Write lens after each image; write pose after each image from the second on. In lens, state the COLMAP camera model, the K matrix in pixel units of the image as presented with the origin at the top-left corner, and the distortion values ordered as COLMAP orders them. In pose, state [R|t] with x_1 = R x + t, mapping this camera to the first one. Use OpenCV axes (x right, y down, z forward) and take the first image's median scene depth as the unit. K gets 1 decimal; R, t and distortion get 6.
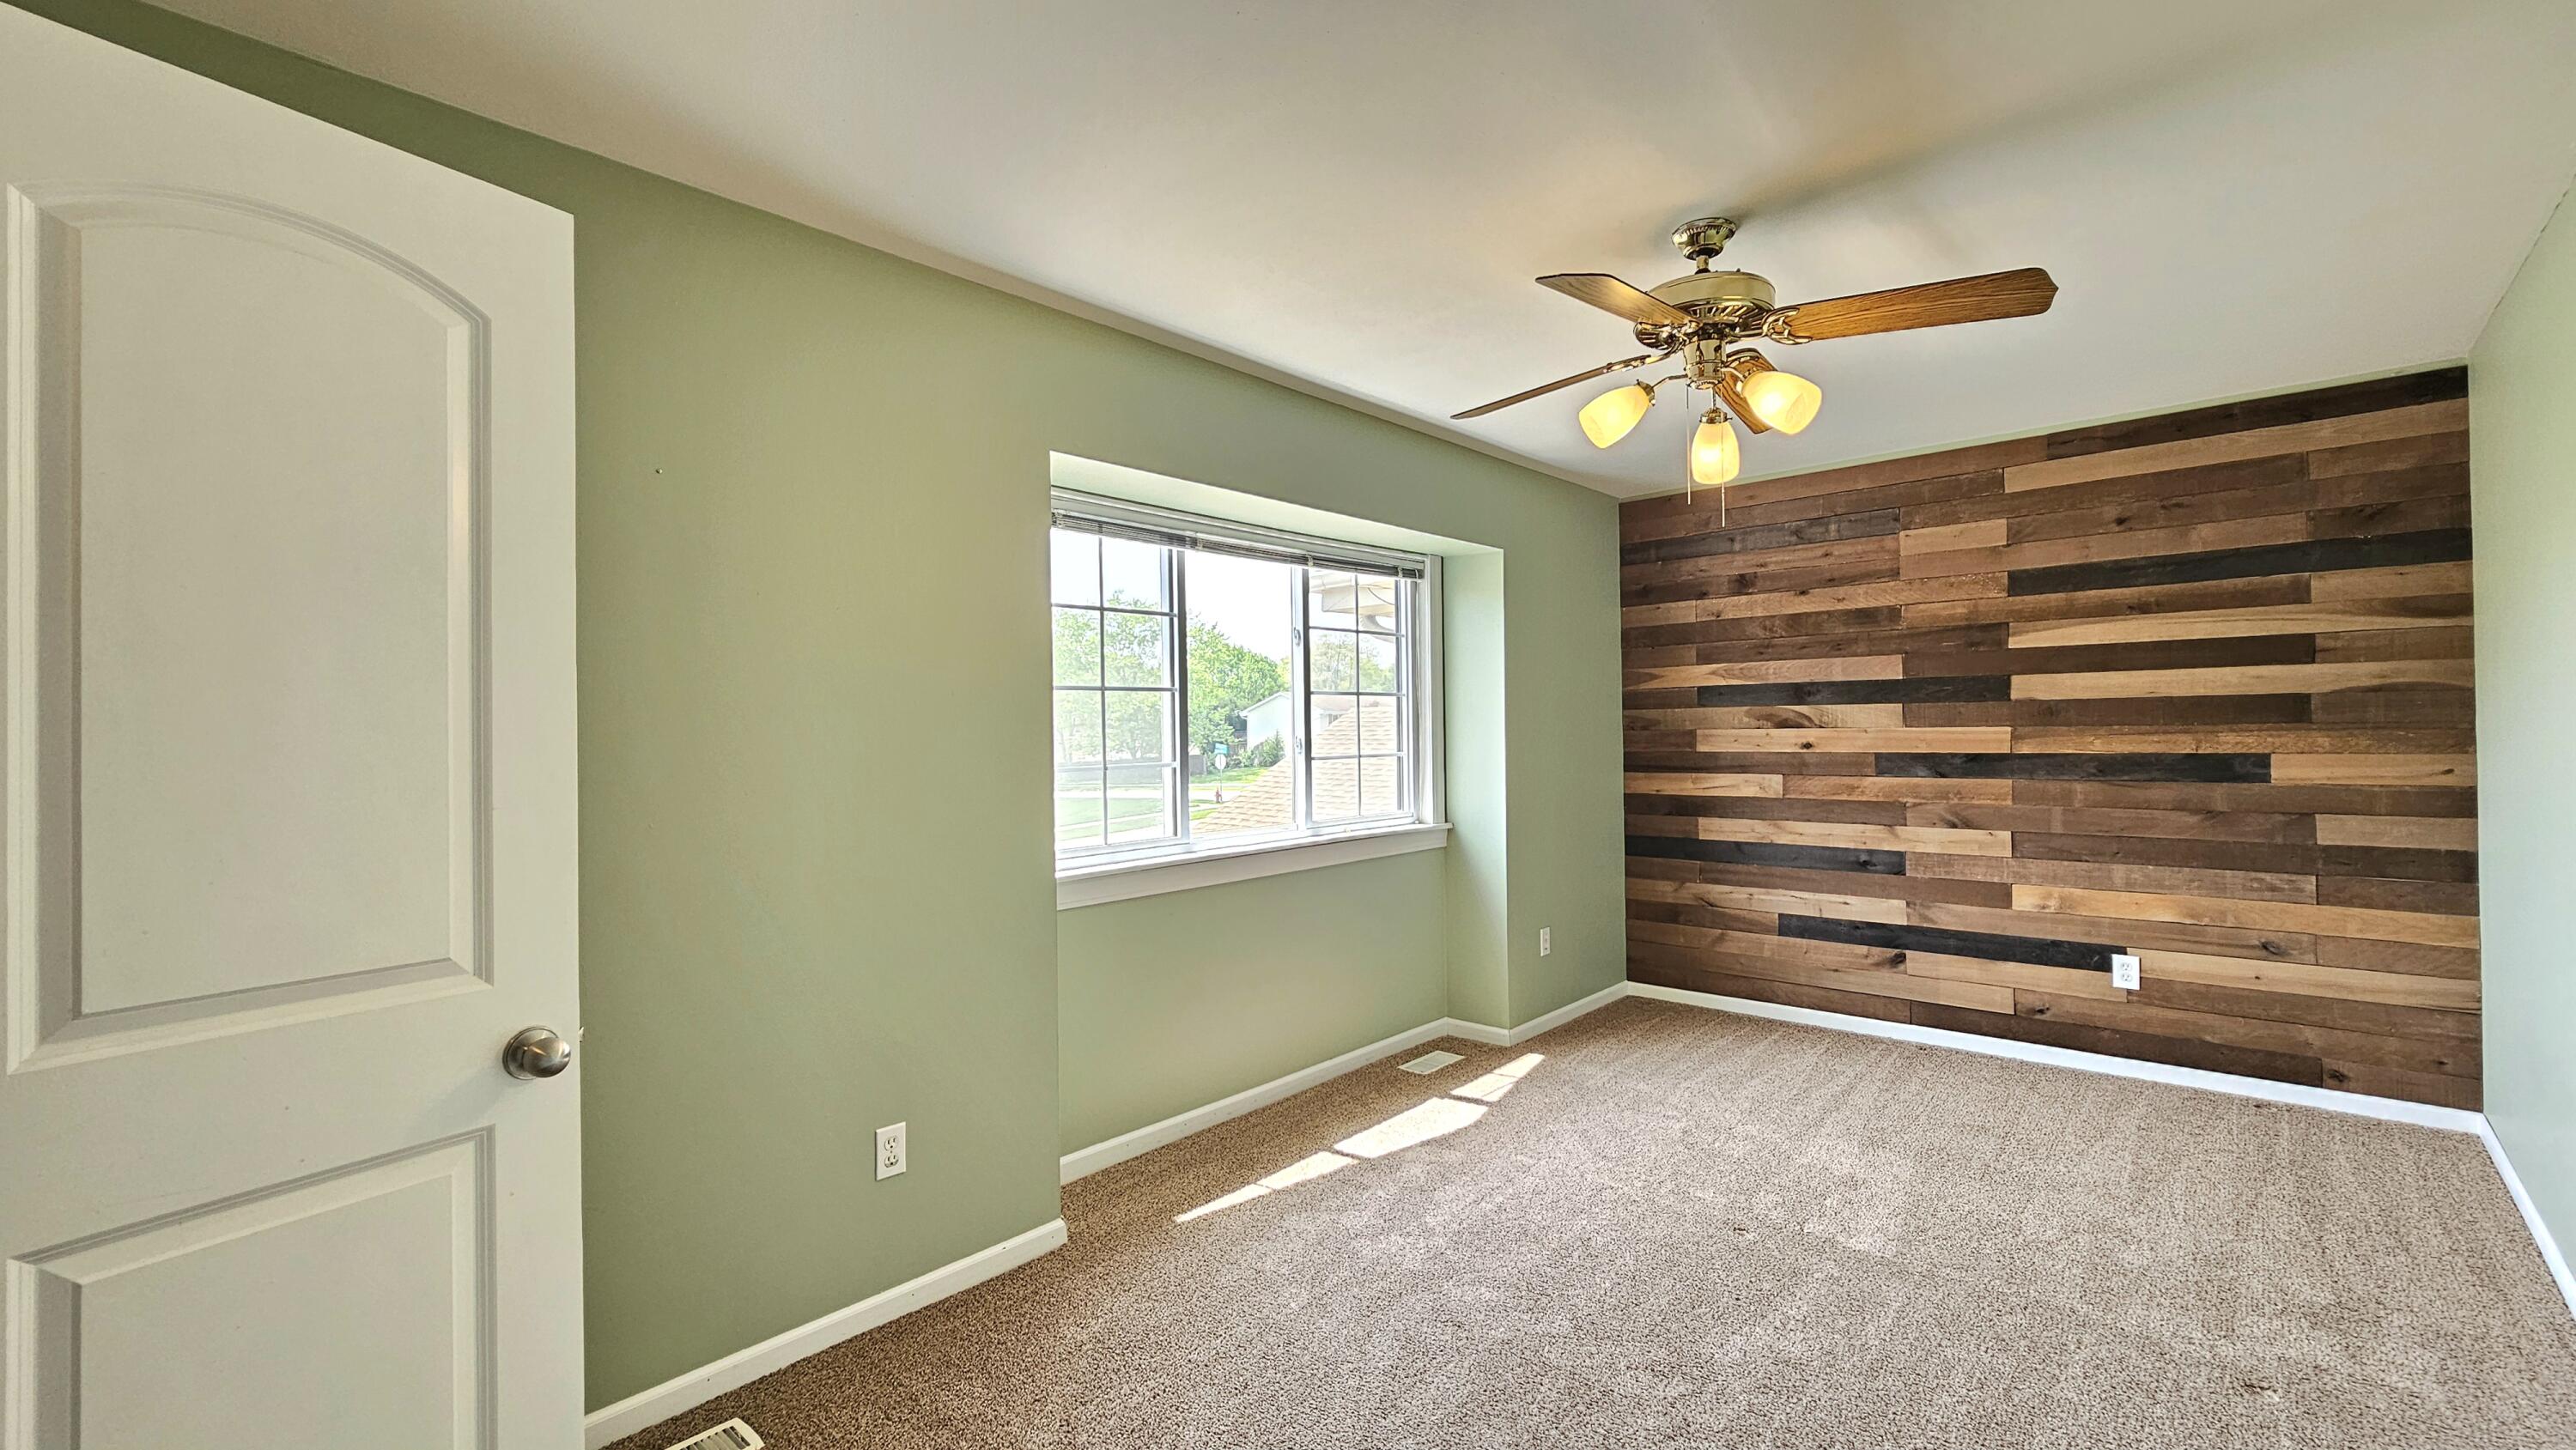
lens RADIAL K [[1068.7, 0, 1297.9], [0, 1068.7, 726.0], [0, 0, 1]] dist [-0.001392, -0.000038]
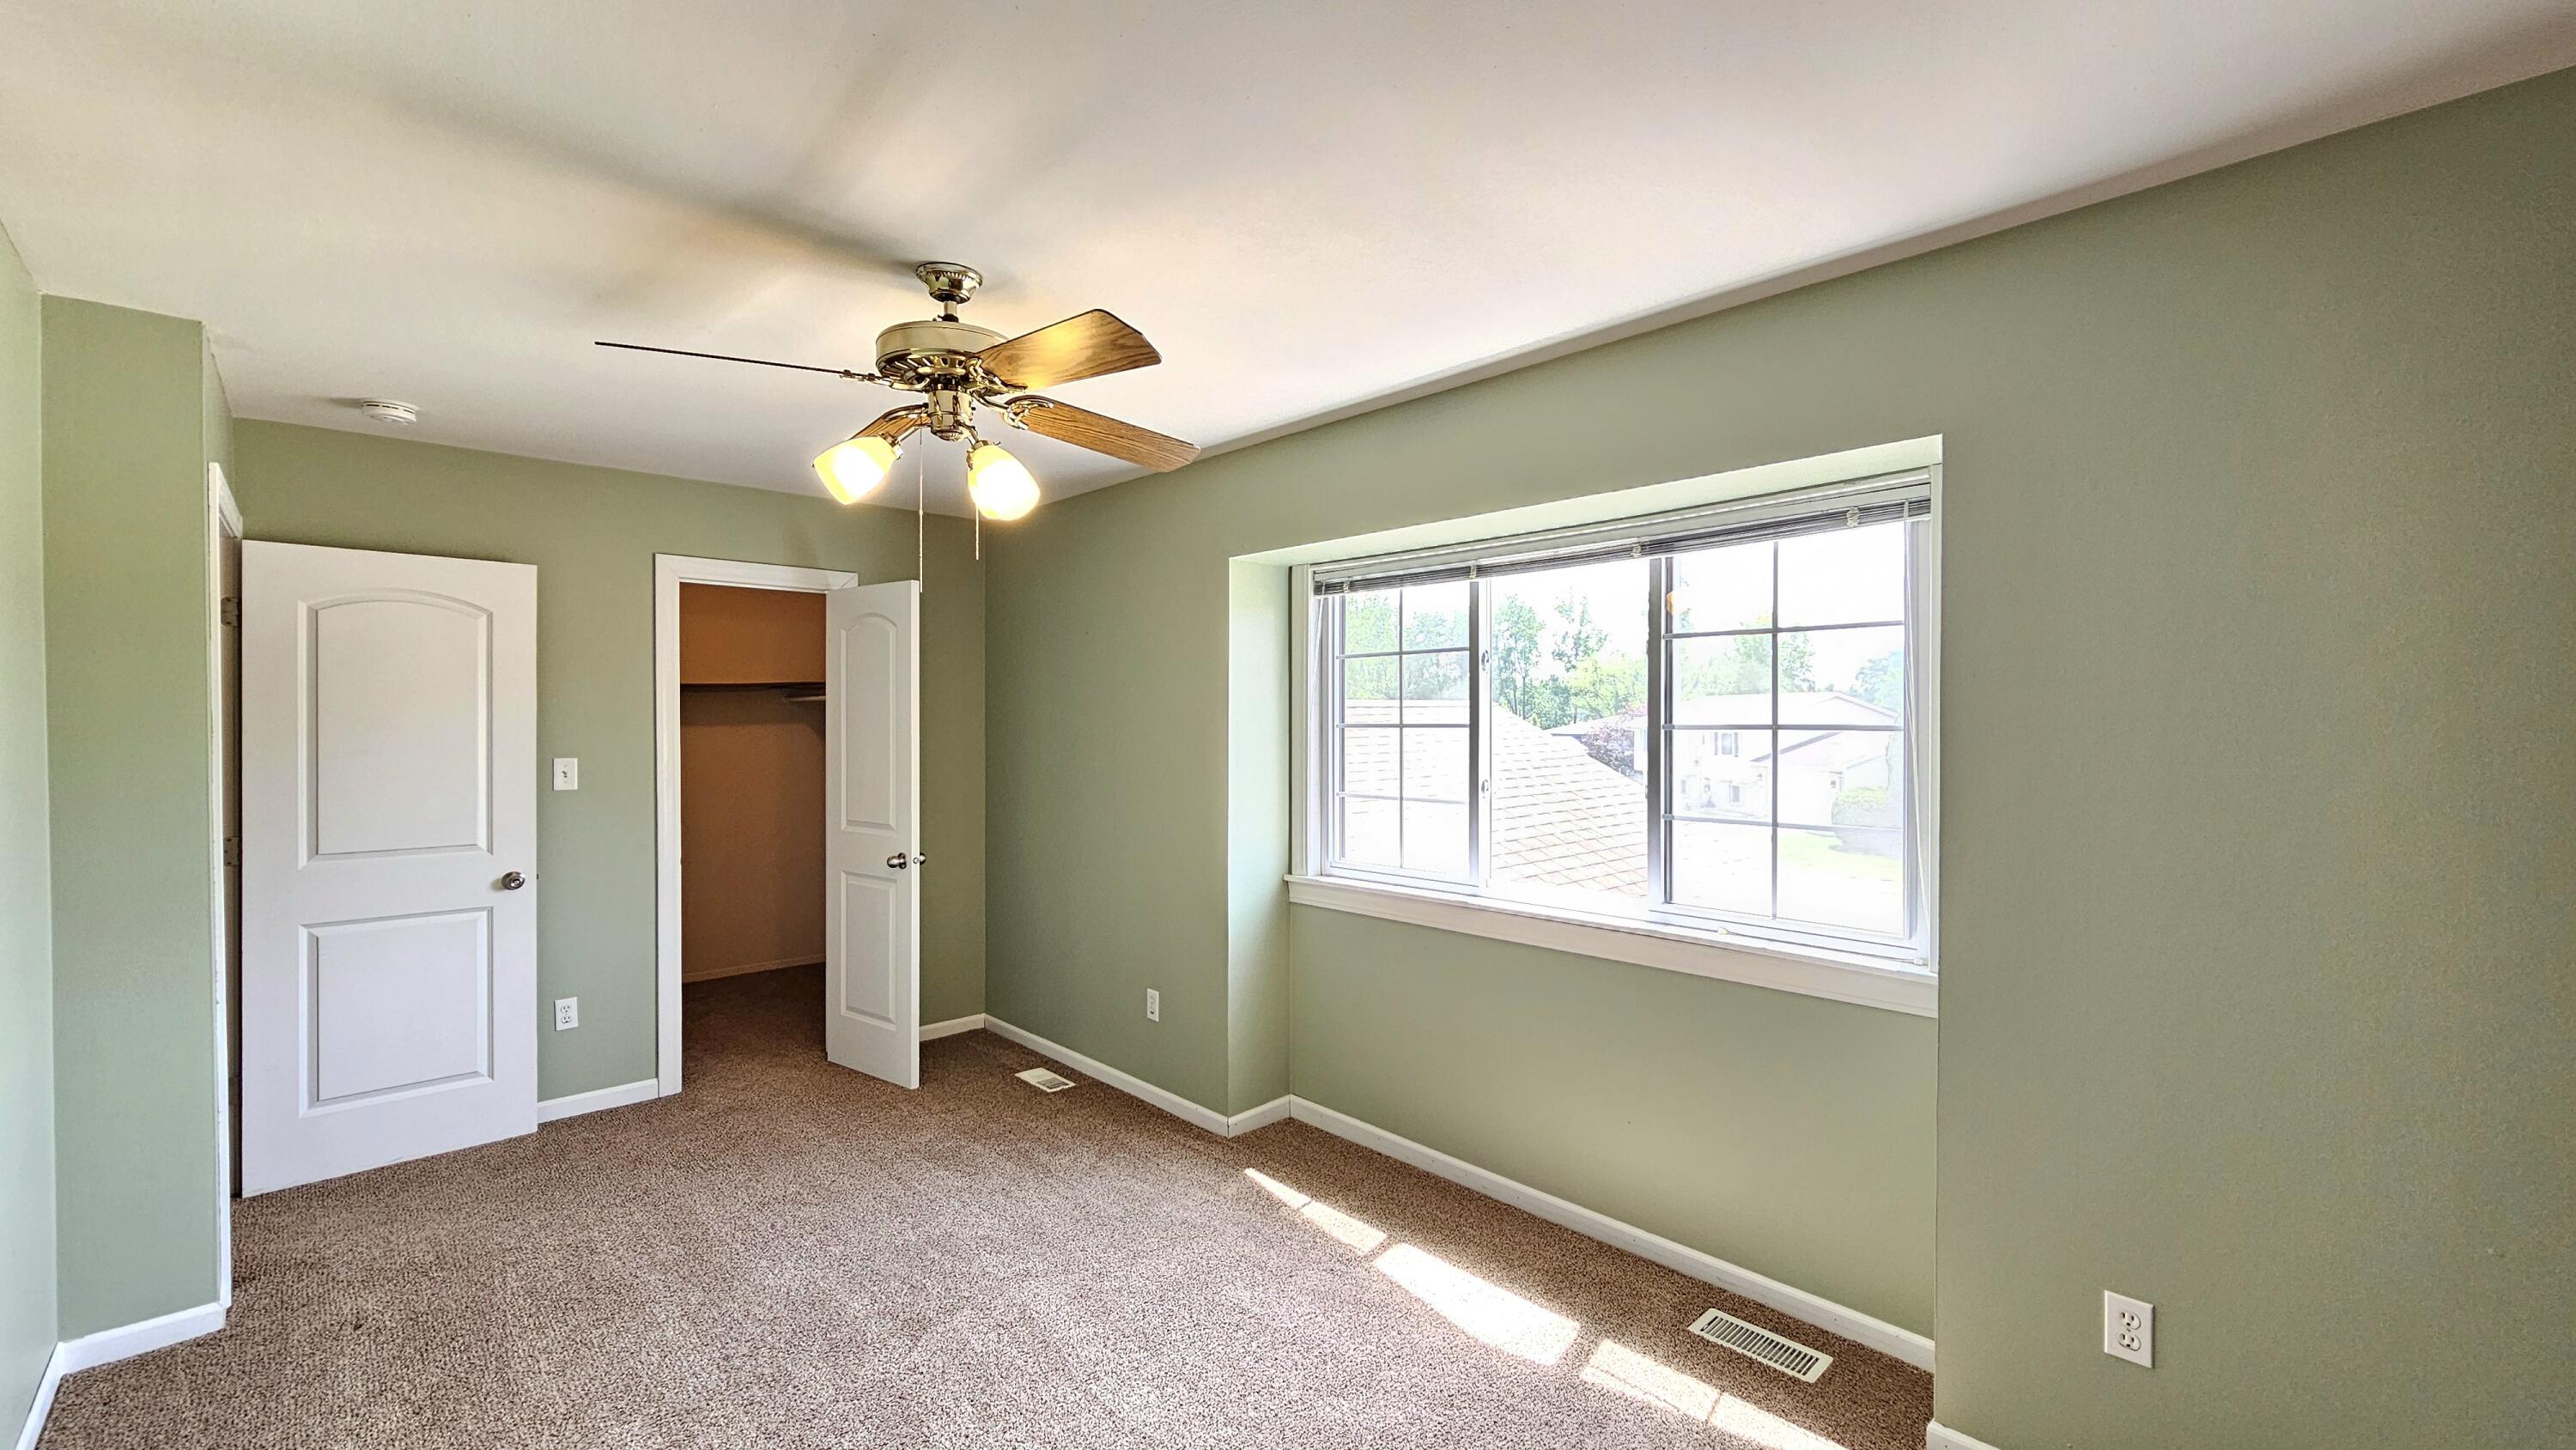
lens RADIAL K [[1068.7, 0, 1296.2], [0, 1068.7, 721.2], [0, 0, 1]] dist [-0.001392, -0.000038]
pose [[-0.090449, 0.011833, -0.995831, 0.892421], [0.002301, 0.999929, 0.011673, -0.051363], [0.995898, -0.001236, -0.090470, 0.956314]]
